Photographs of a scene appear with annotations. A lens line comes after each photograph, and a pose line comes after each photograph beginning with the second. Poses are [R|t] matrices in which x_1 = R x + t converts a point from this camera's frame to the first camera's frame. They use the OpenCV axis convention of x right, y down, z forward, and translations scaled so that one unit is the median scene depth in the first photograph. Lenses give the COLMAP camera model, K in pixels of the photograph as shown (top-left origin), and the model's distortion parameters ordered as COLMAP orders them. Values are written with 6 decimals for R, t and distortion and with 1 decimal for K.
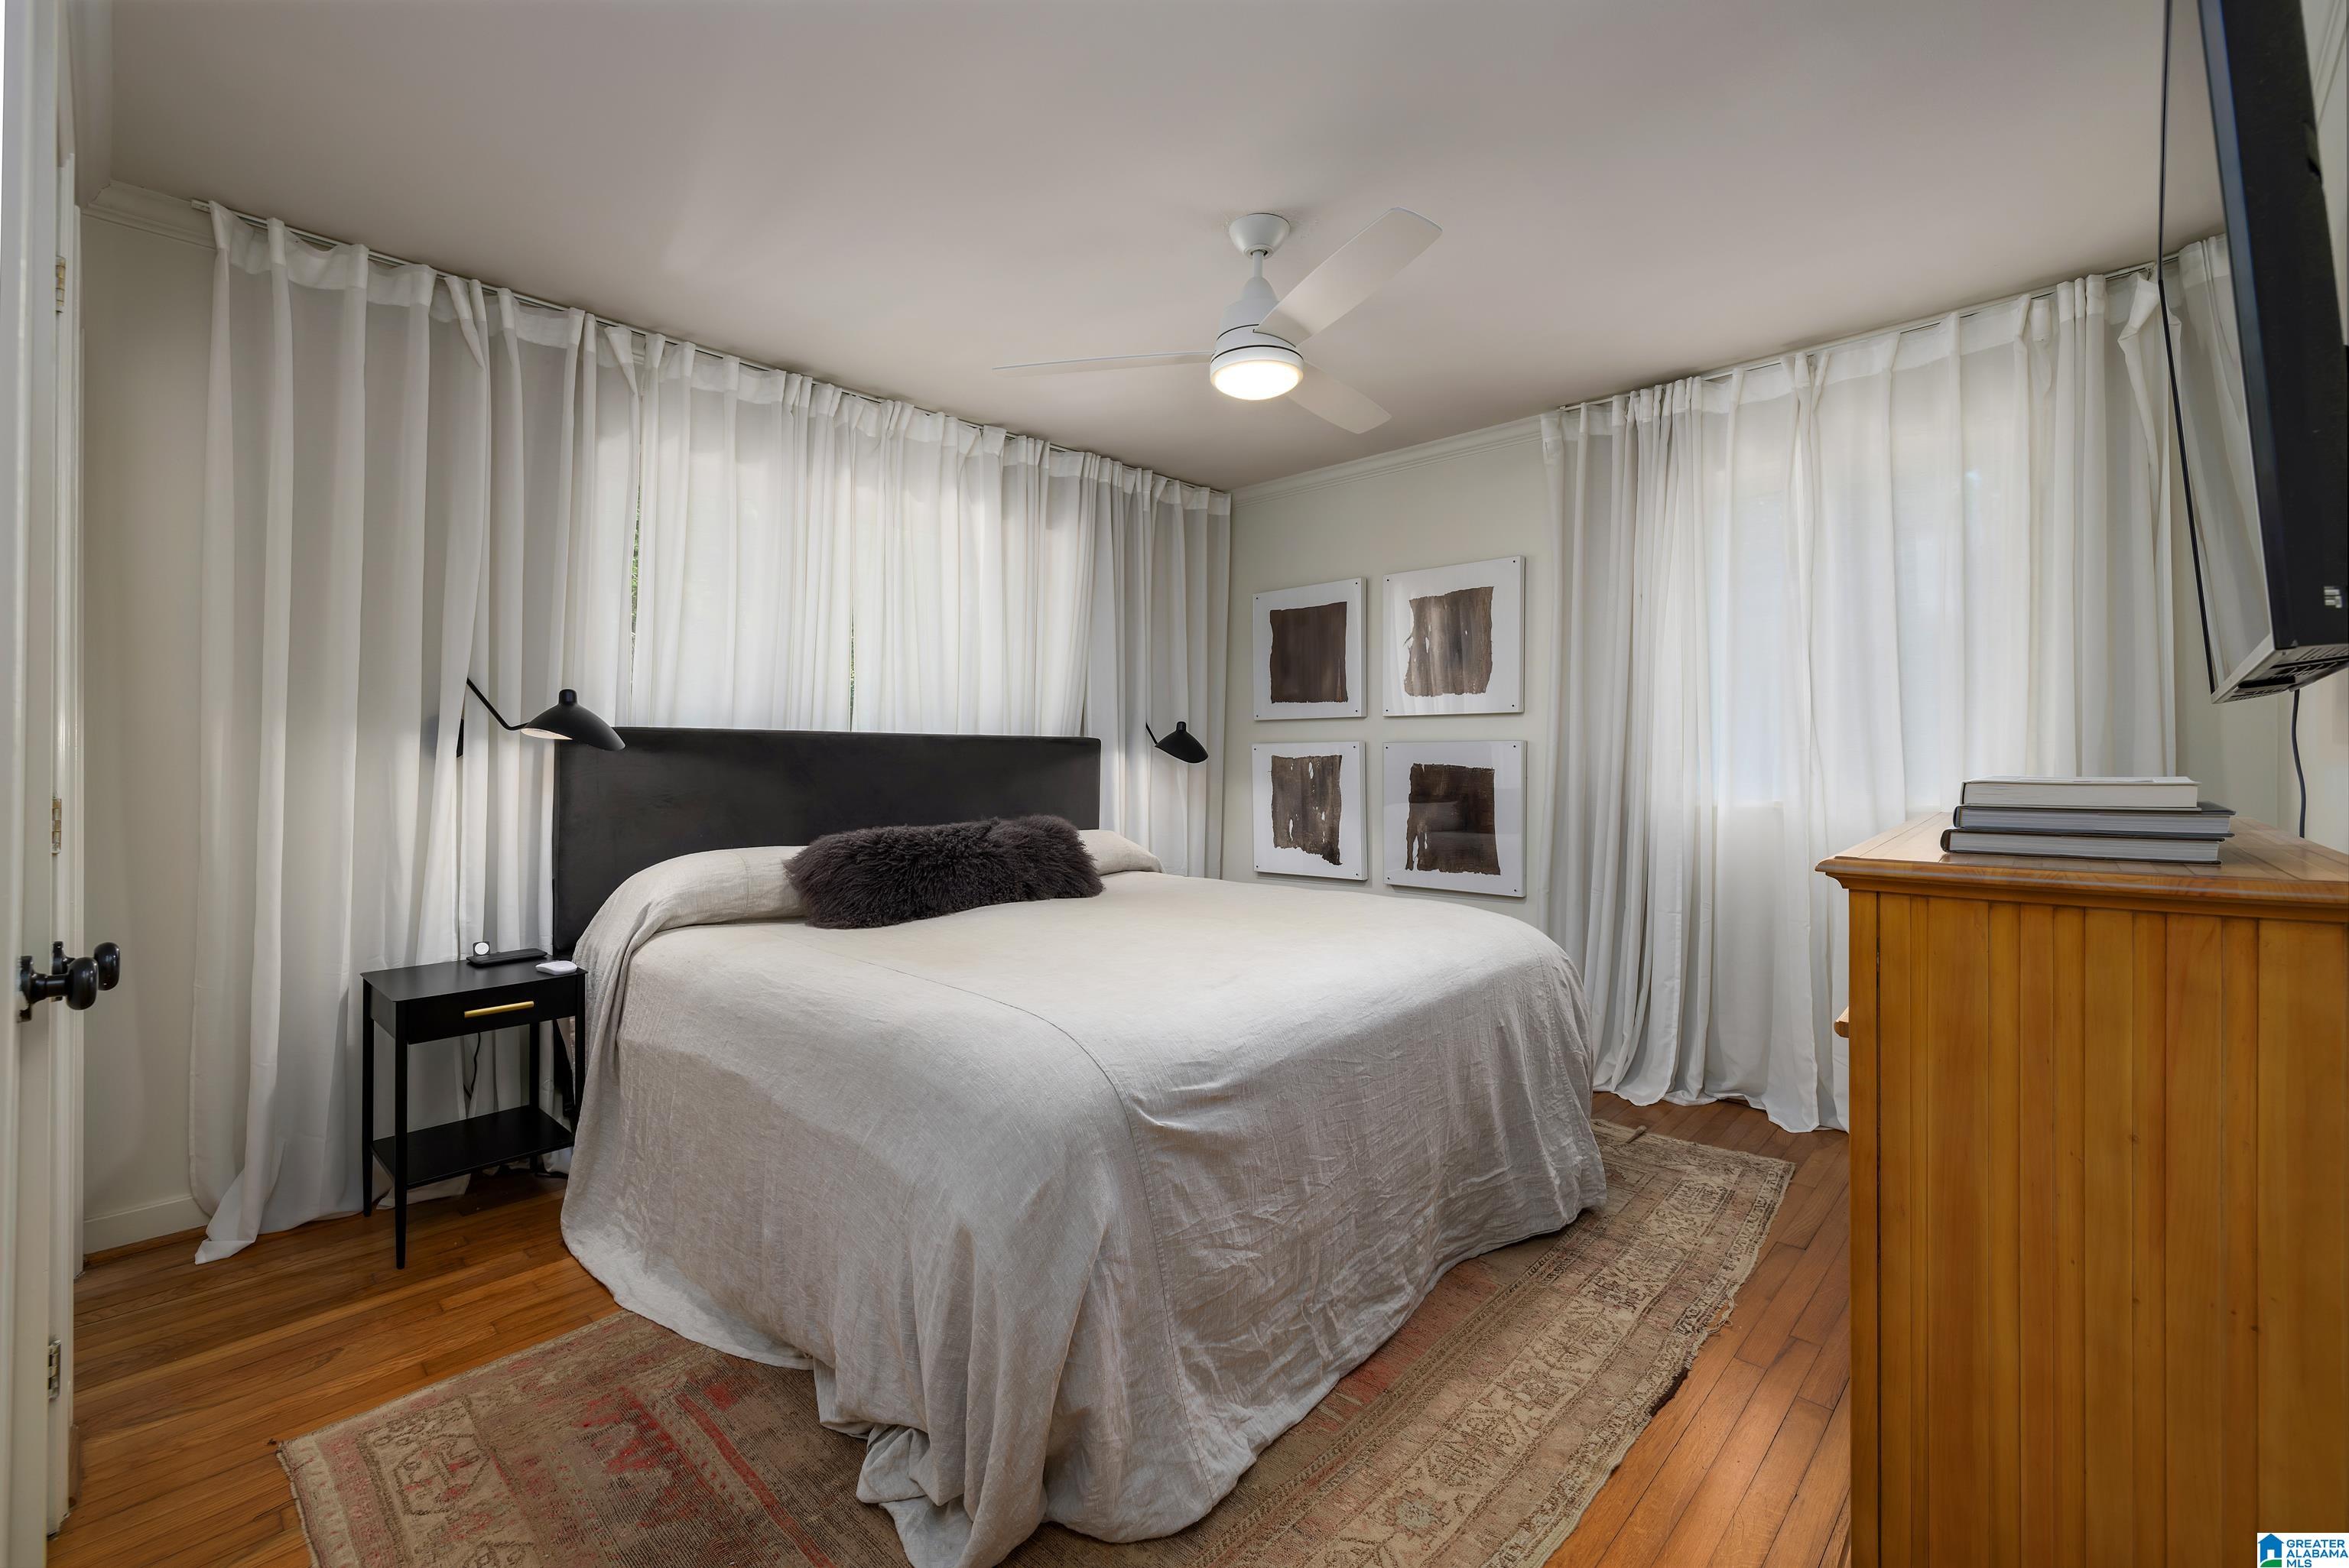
lens RADIAL K [[1018.4, 0, 1177.9], [0, 1018.4, 764.7], [0, 0, 1]] dist [0.002353, -0.000127]
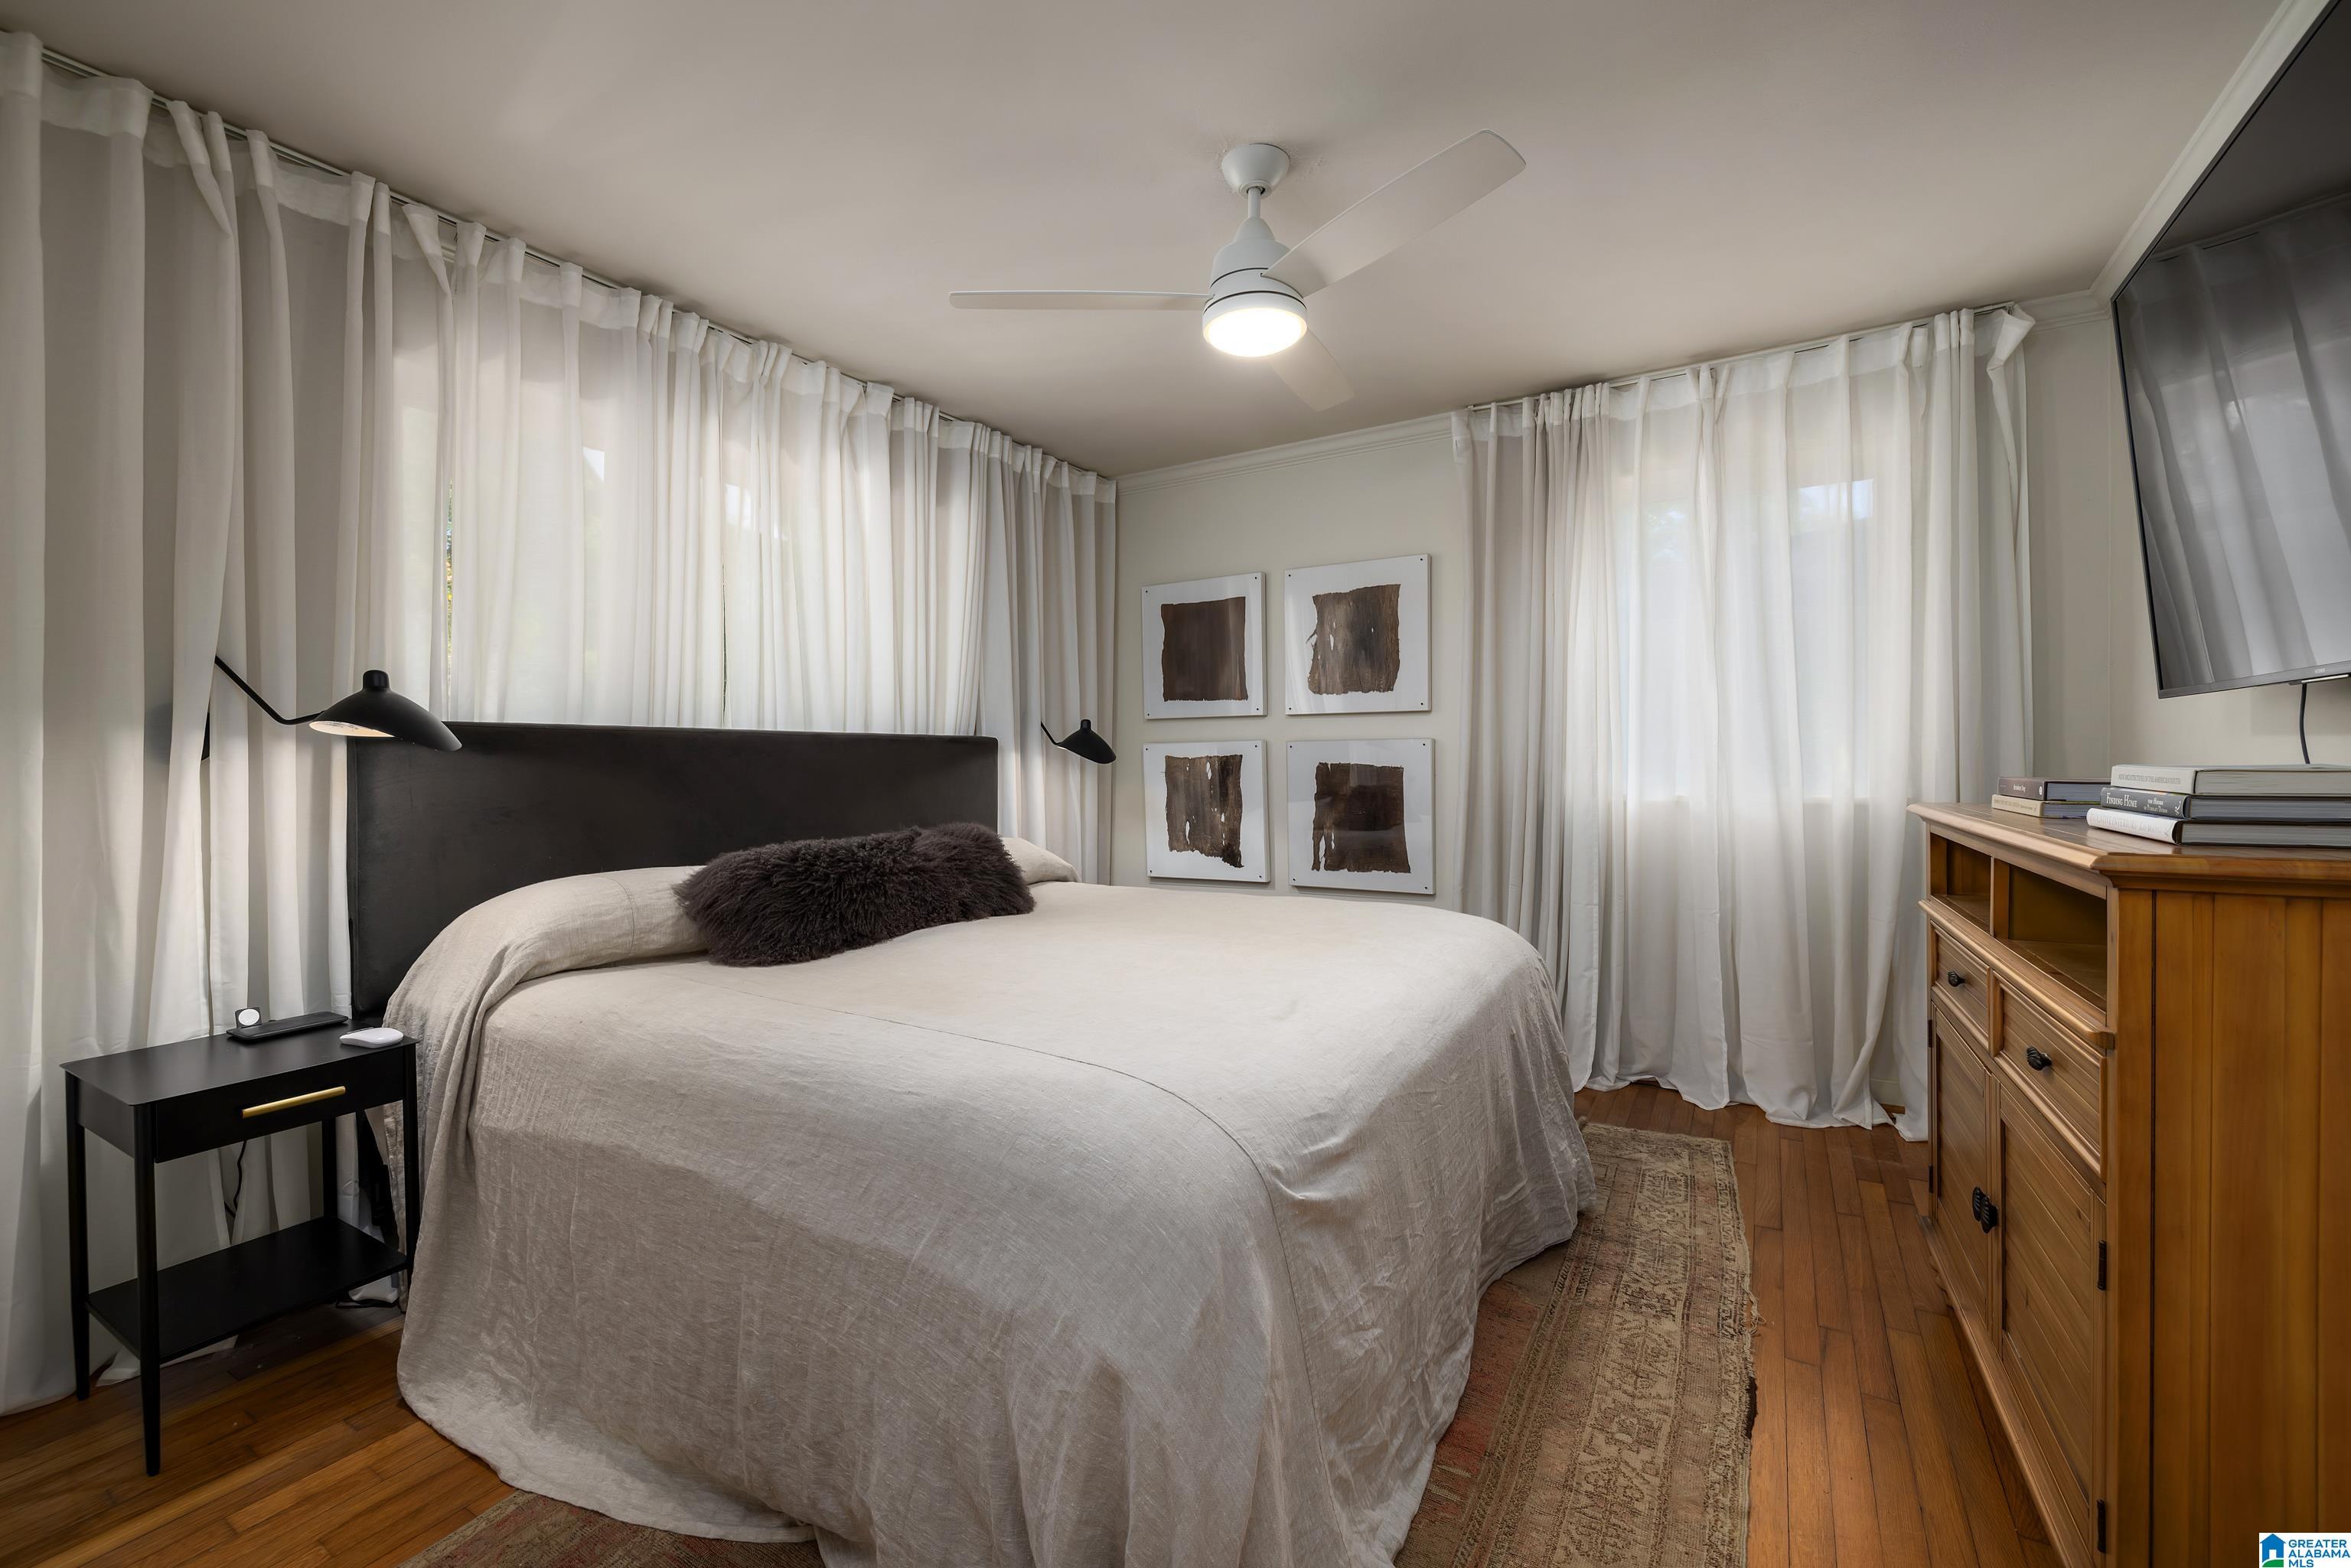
lens RADIAL K [[987.0, 0, 1175.5], [0, 987.0, 784.0], [0, 0, 1]] dist [0.000145, -0.000631]
pose [[0.976804, -0.012136, 0.213793, -0.170771], [0.008576, 0.999809, 0.017572, 0.002751], [-0.213966, -0.015331, 0.976721, 0.150186]]
